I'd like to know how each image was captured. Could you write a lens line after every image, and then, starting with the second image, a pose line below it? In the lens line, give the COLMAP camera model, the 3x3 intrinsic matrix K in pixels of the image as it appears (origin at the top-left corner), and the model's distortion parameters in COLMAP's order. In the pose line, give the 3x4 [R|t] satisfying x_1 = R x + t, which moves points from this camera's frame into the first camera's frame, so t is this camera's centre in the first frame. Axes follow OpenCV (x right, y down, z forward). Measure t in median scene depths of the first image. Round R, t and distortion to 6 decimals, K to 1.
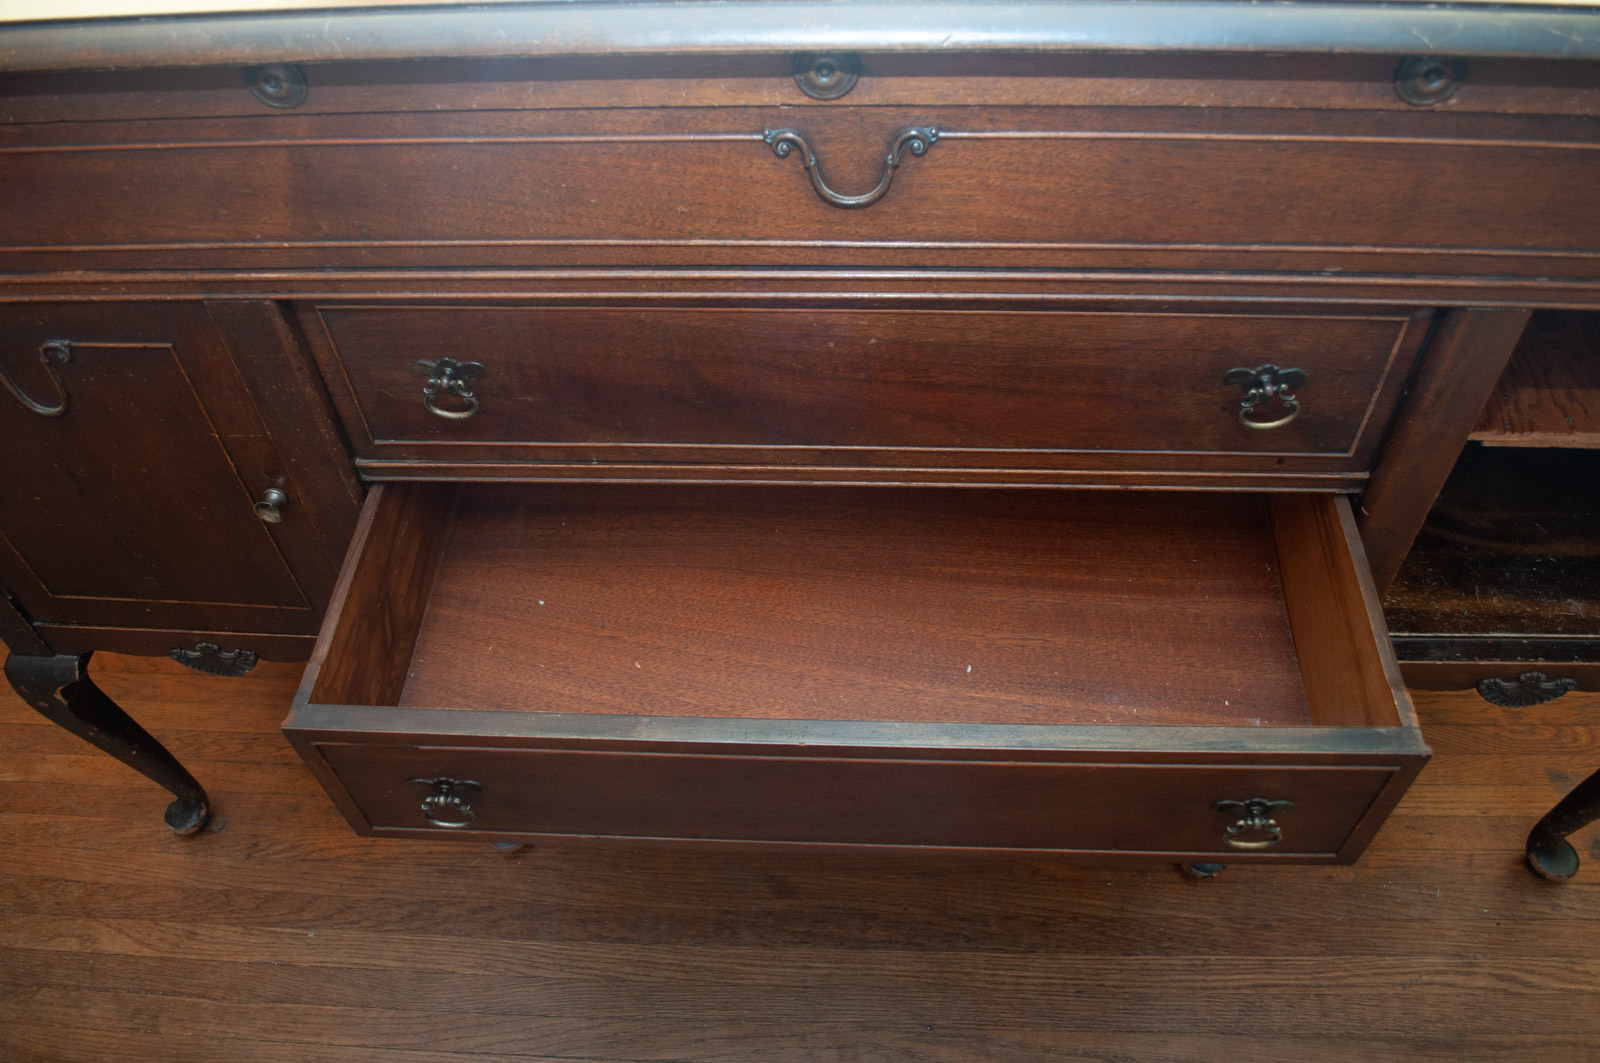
lens RADIAL K [[1221.7, 0, 746.3], [0, 1221.7, 529.6], [0, 0, 1]] dist [-0.096410, 0.028026]
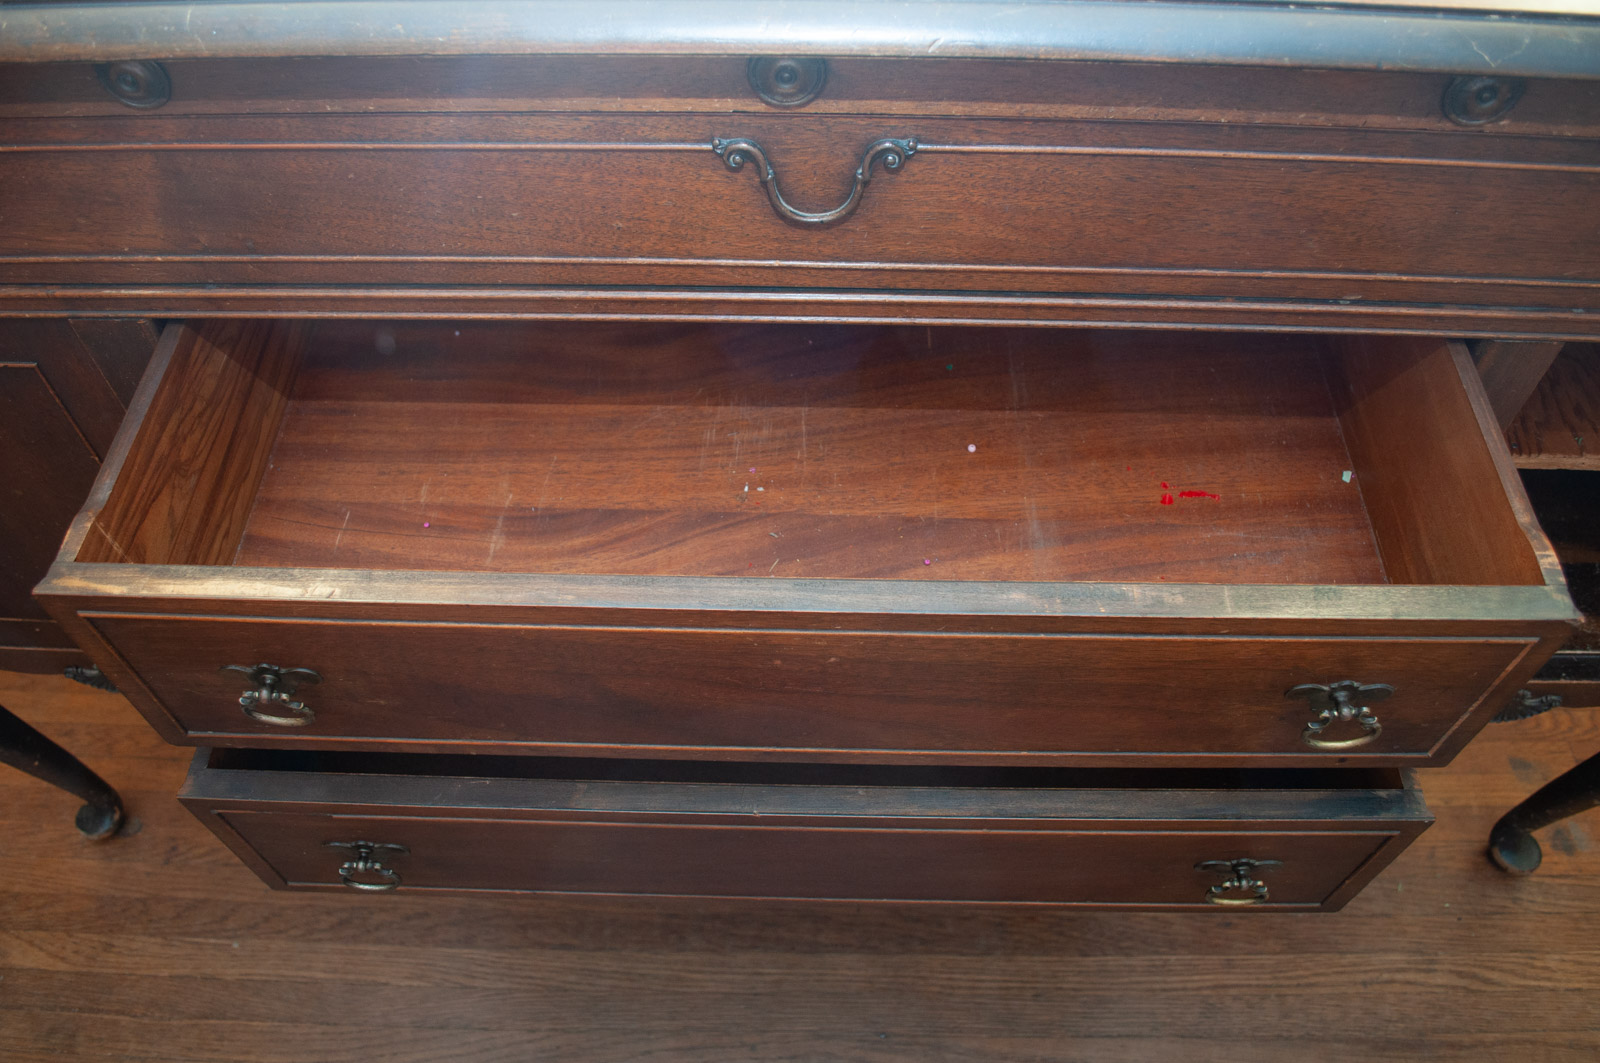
lens RADIAL K [[1221.7, 0, 746.3], [0, 1221.7, 529.6], [0, 0, 1]] dist [-0.096410, 0.028026]
pose [[0.998810, -0.006130, 0.048374, -0.004377], [0.002839, 0.997694, 0.067820, -0.092749], [-0.048679, -0.067602, 0.996524, 0.105250]]
